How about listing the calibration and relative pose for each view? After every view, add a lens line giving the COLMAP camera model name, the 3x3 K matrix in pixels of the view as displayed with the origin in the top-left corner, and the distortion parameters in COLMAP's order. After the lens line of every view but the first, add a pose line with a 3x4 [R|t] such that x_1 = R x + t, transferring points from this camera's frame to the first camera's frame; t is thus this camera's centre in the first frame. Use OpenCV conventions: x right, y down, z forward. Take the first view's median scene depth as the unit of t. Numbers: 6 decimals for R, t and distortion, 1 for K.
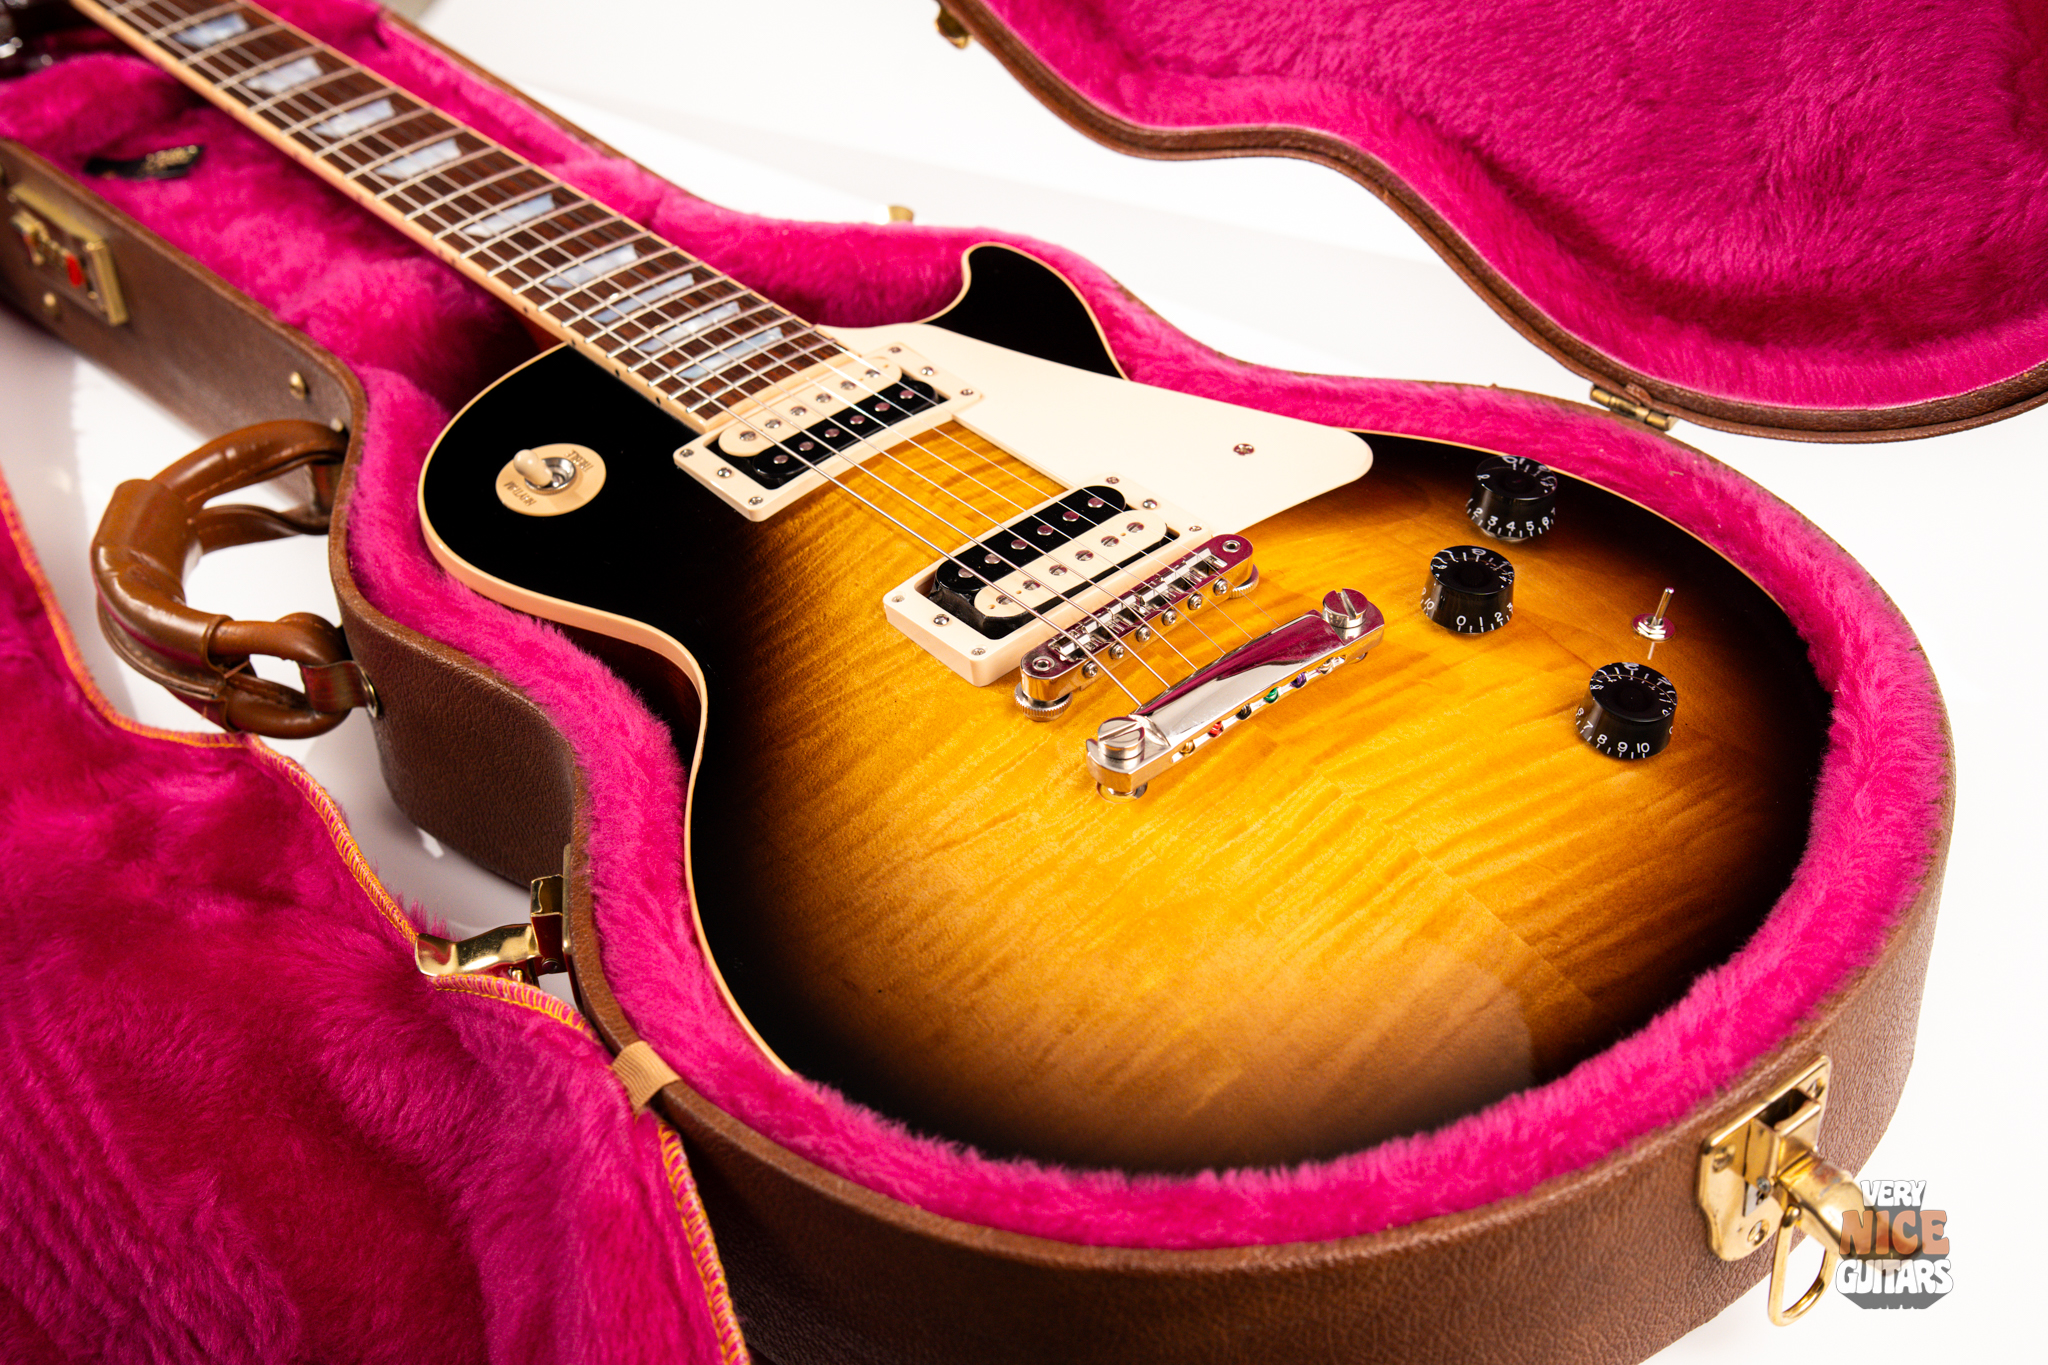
lens RADIAL K [[2941.2, 0, 1013.0], [0, 2941.2, 675.0], [0, 0, 1]] dist [0.046931, 0.000000]
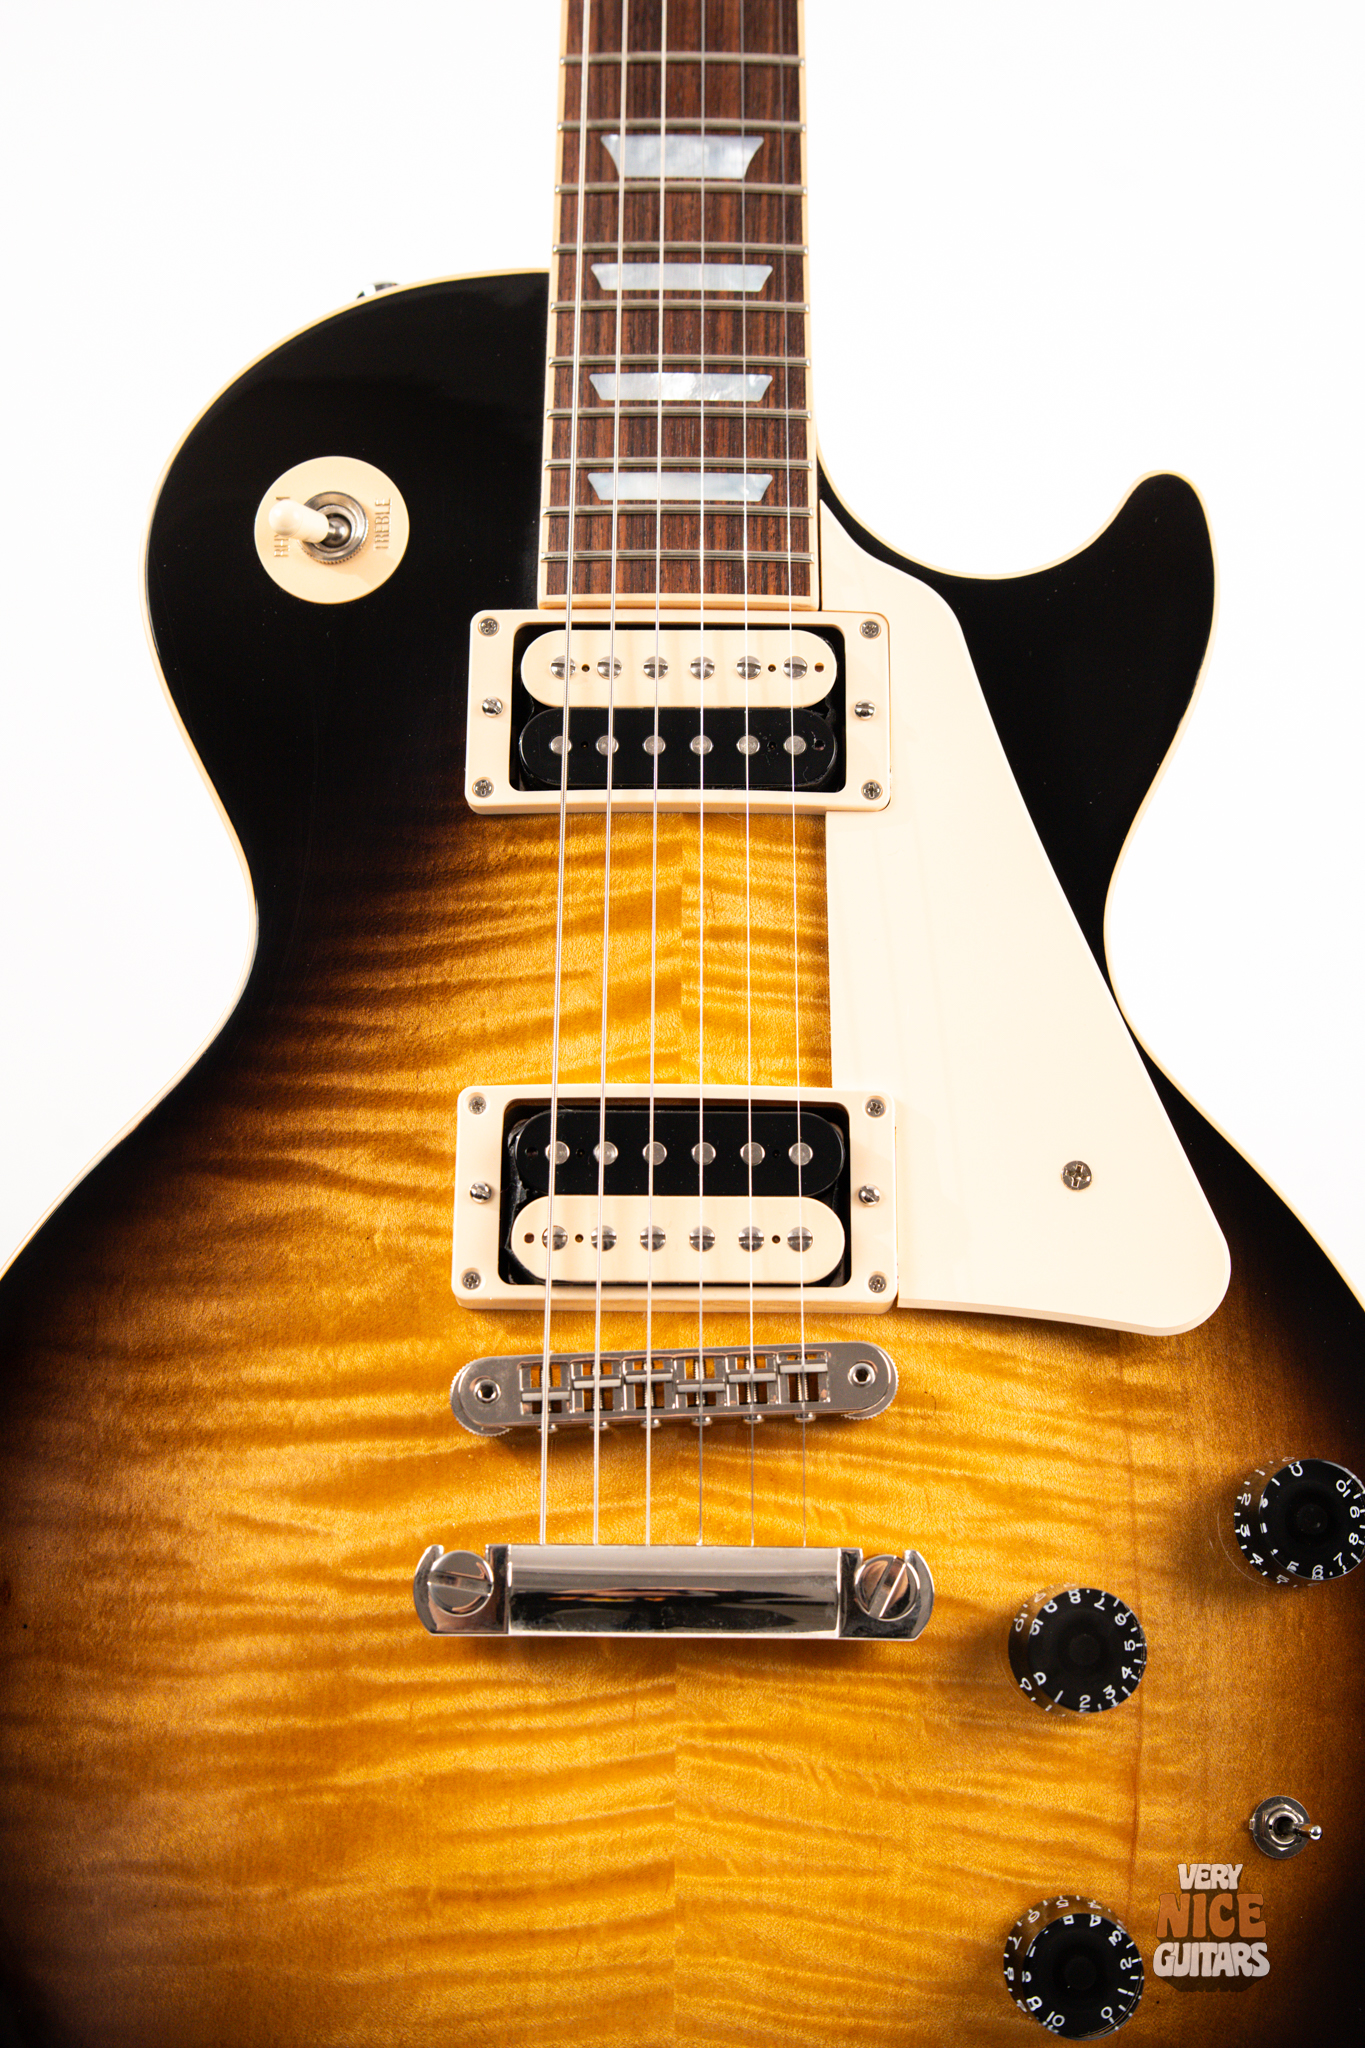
lens RADIAL K [[2941.2, 0, 674.1], [0, 2941.2, 1018.8], [0, 0, 1]] dist [0.046931, 0.000000]
pose [[0.760936, 0.640500, -0.103617, 0.059819], [-0.445044, 0.631452, 0.634983, -0.526971], [0.472136, -0.437067, 0.765545, 0.490685]]
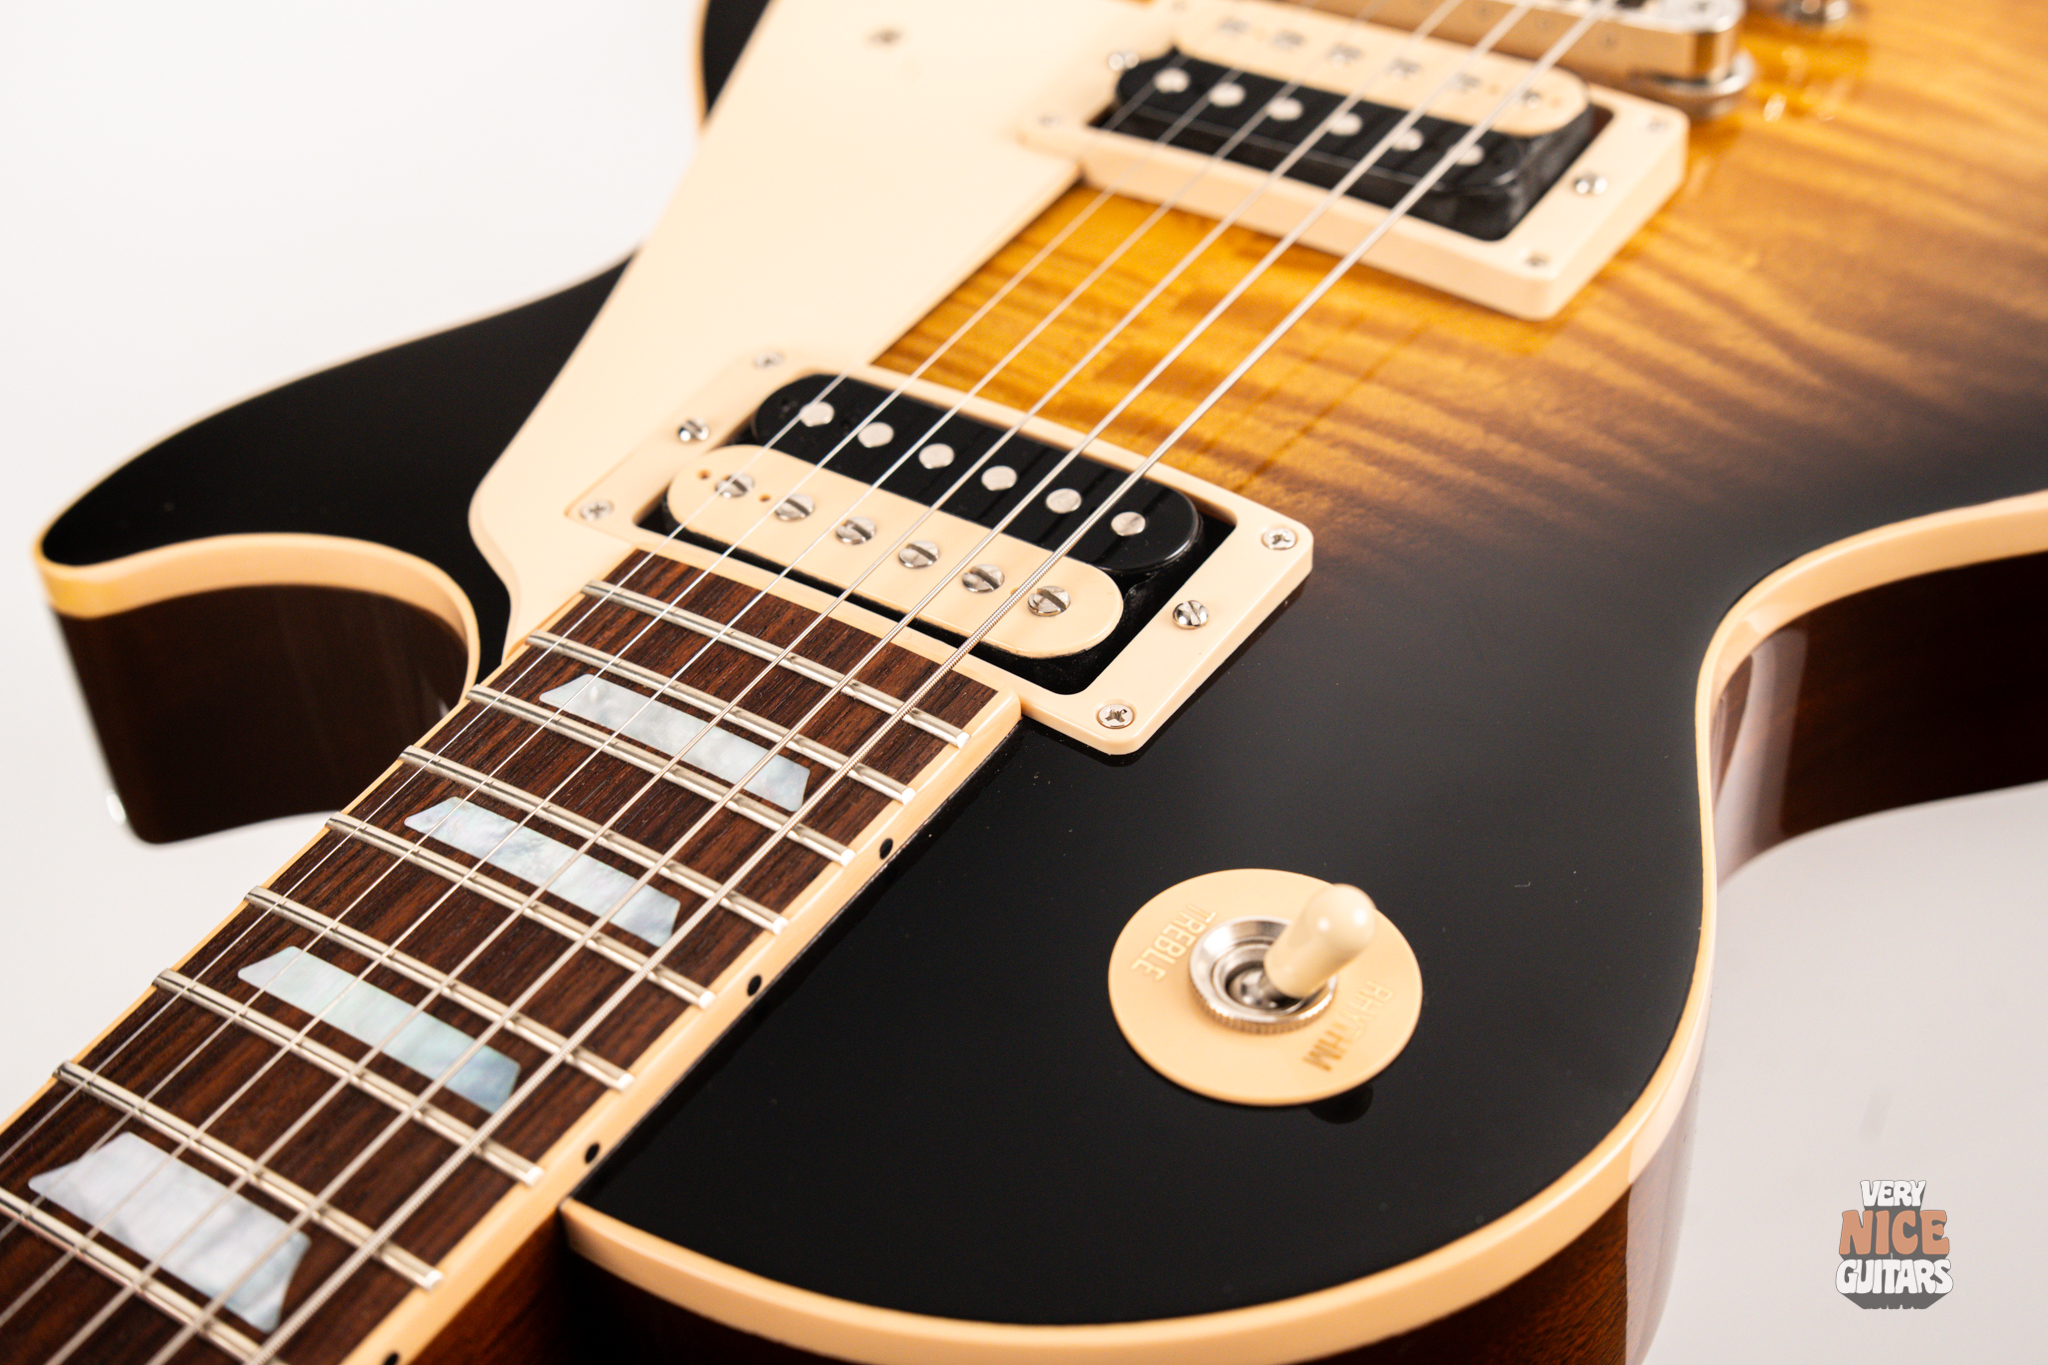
lens RADIAL K [[2941.2, 0, 983.7], [0, 2941.2, 672.8], [0, 0, 1]] dist [0.046931, 0.000000]
pose [[-0.246975, -0.569885, 0.783731, -0.443826], [0.690036, 0.464405, 0.555138, -0.332697], [-0.680334, 0.677908, 0.278544, 0.990925]]
